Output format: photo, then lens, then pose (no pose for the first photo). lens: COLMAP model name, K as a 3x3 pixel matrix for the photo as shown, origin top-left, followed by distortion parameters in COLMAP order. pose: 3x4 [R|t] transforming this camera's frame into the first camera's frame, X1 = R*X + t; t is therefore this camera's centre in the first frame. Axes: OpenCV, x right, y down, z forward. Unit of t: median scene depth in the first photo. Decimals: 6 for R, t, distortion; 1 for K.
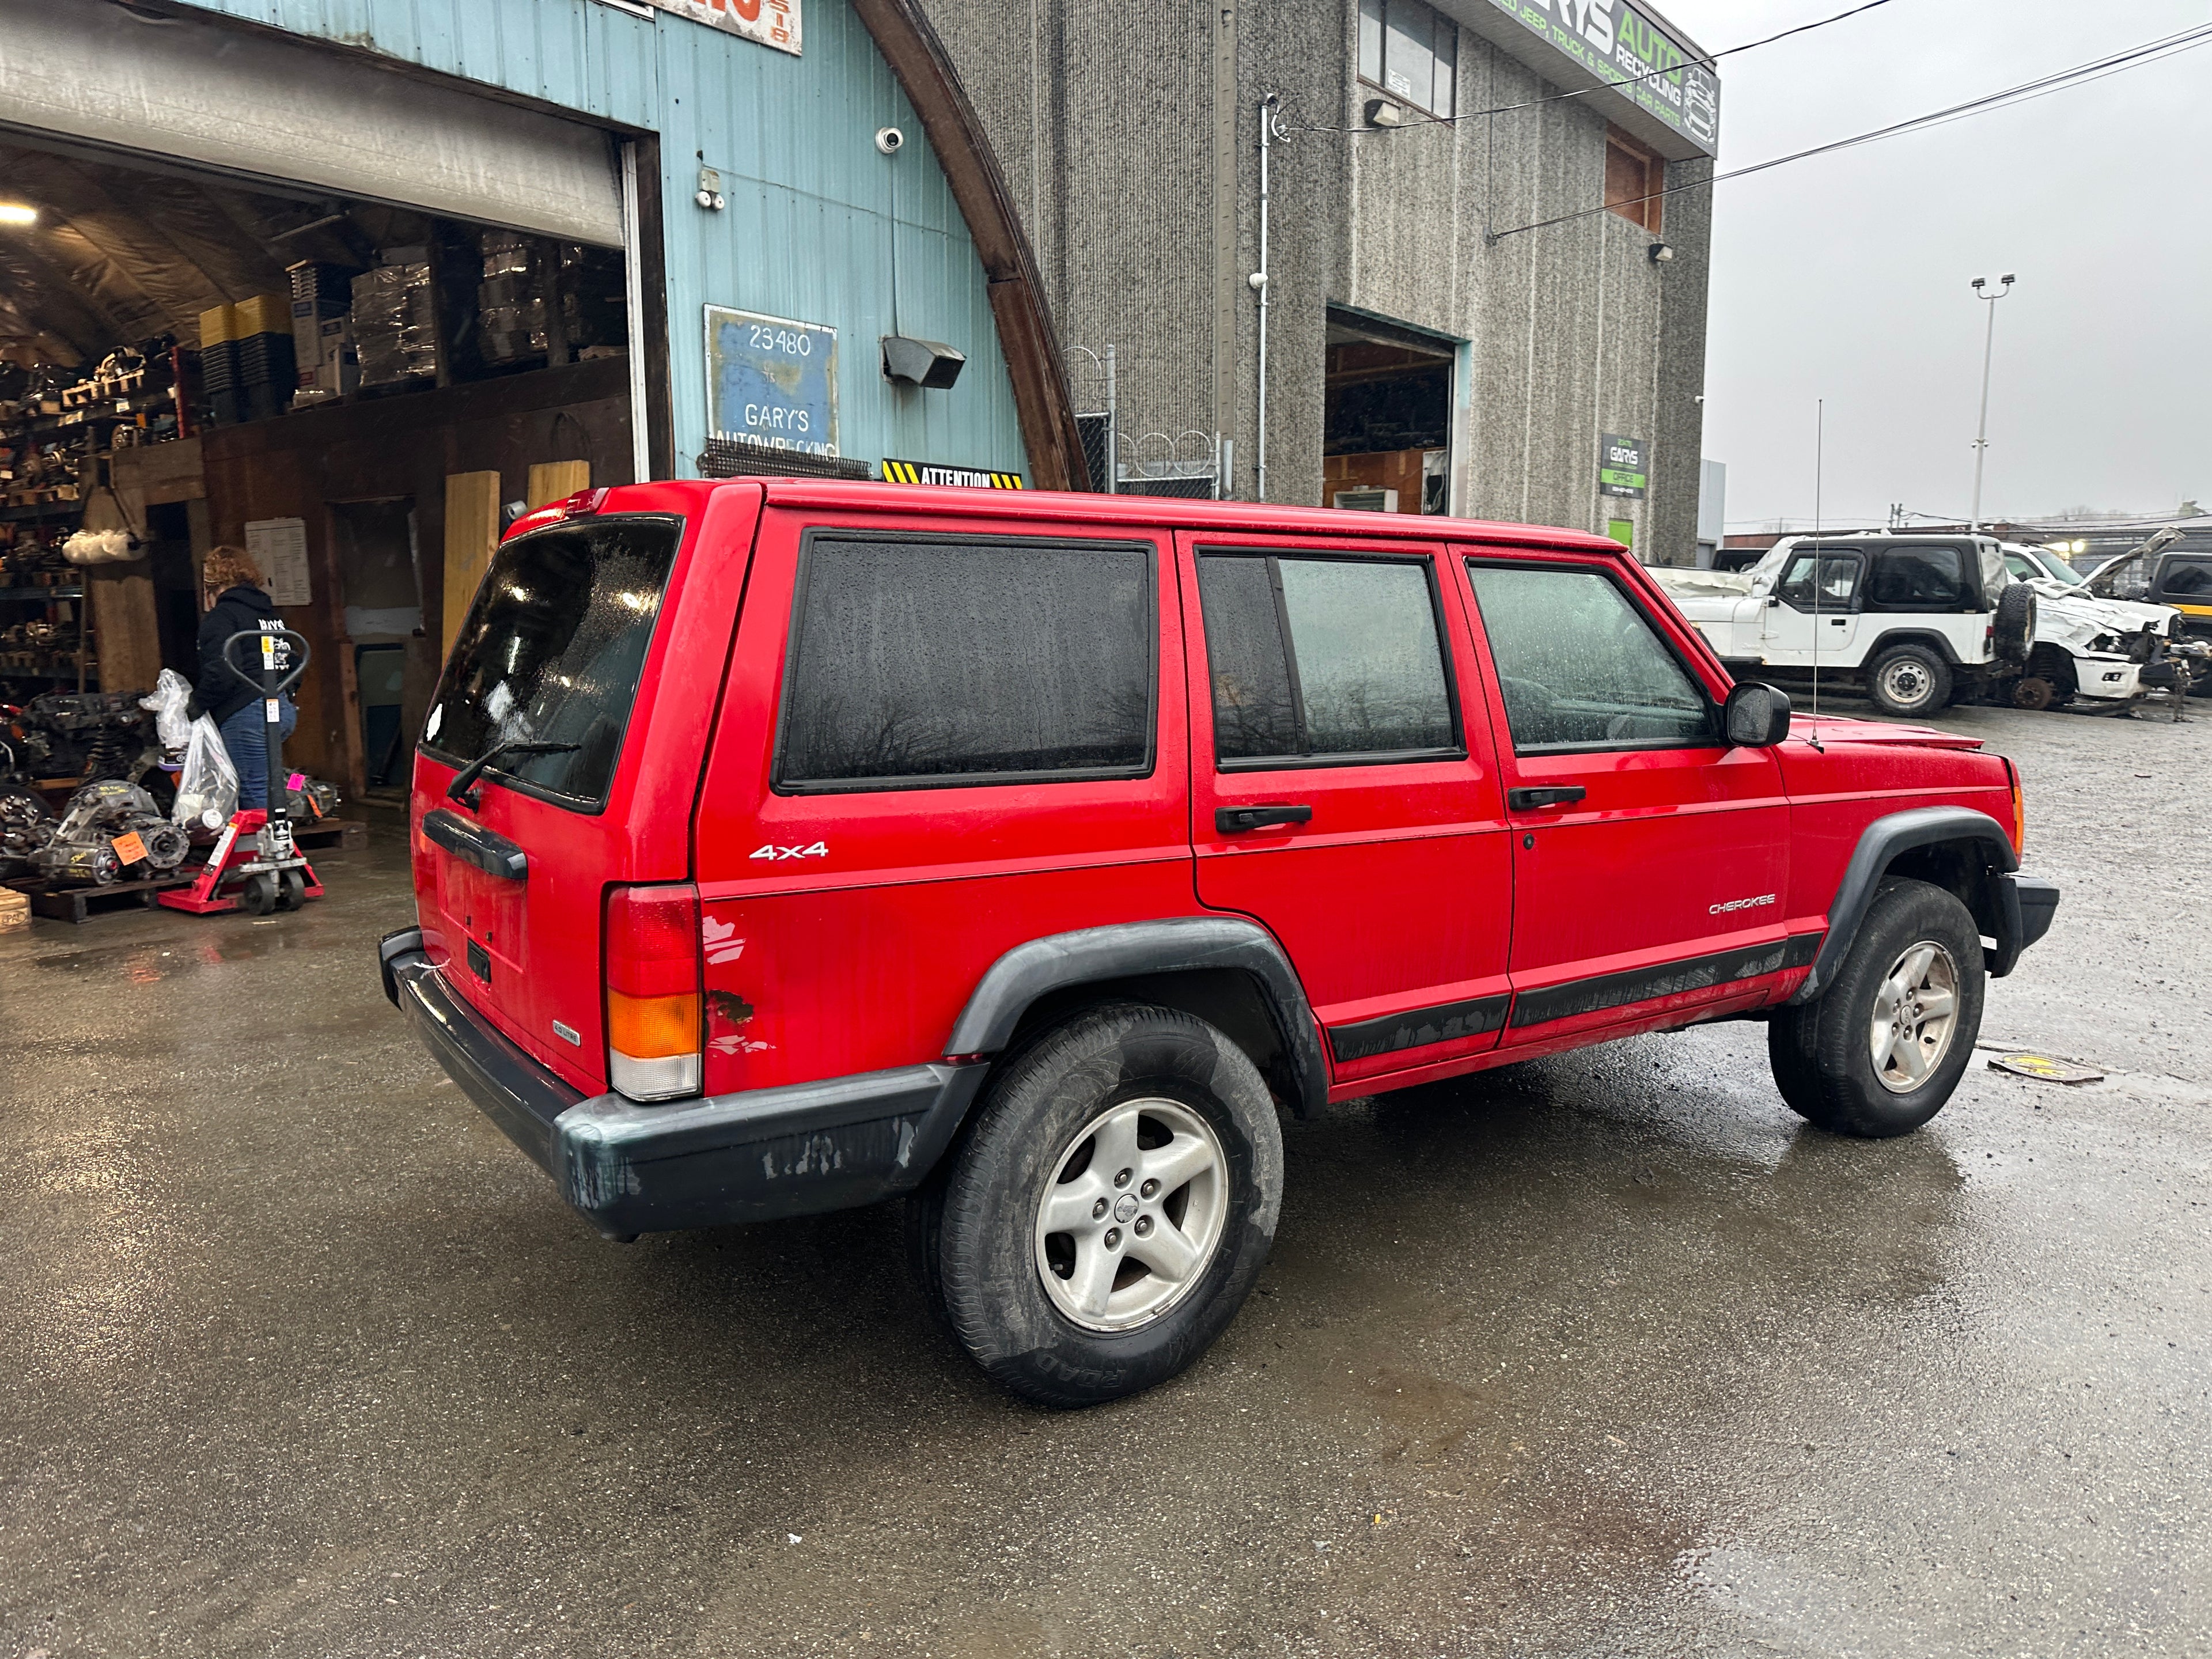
lens RADIAL K [[1560.1, 0, 1128.9], [0, 1560.1, 840.1], [0, 0, 1]] dist [0.035089, -0.042349]
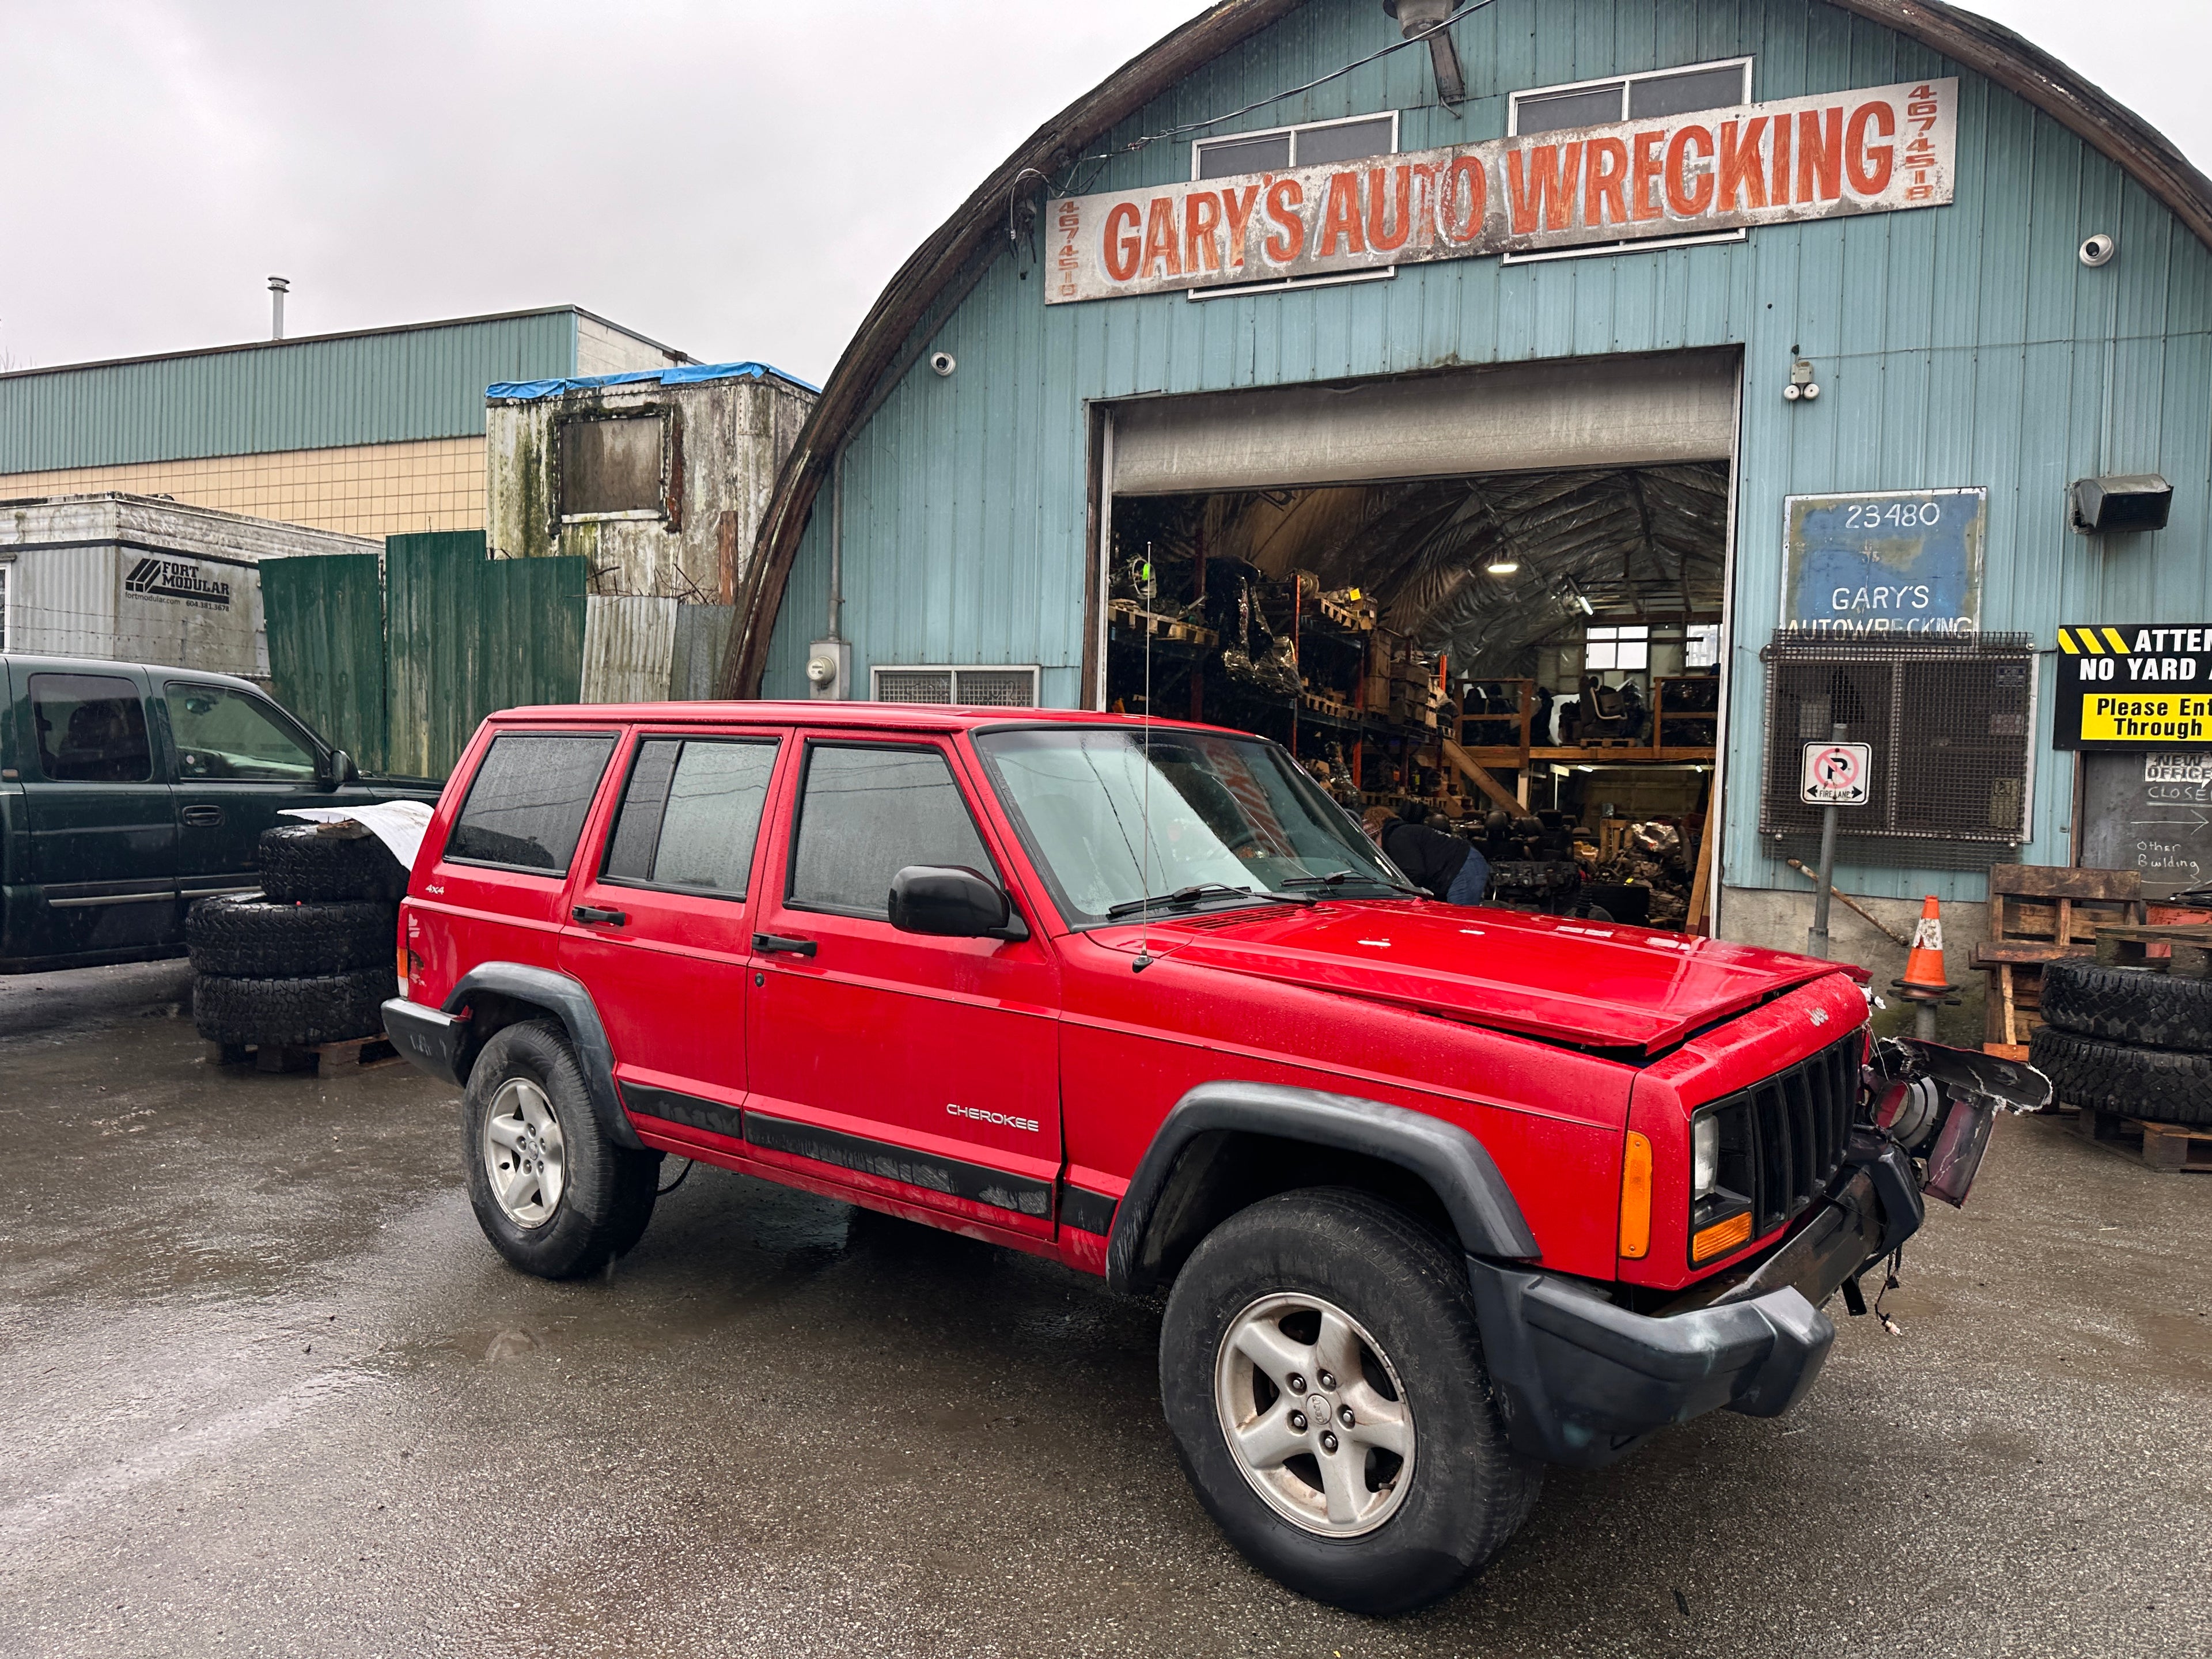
lens RADIAL K [[1560.1, 0, 1106.0], [0, 1560.1, 833.6], [0, 0, 1]] dist [0.035089, -0.042349]
pose [[0.271083, 0.036377, -0.961868, 0.541426], [-0.164716, 0.986299, -0.009121, -0.051854], [0.948358, 0.160907, 0.273361, 0.345875]]
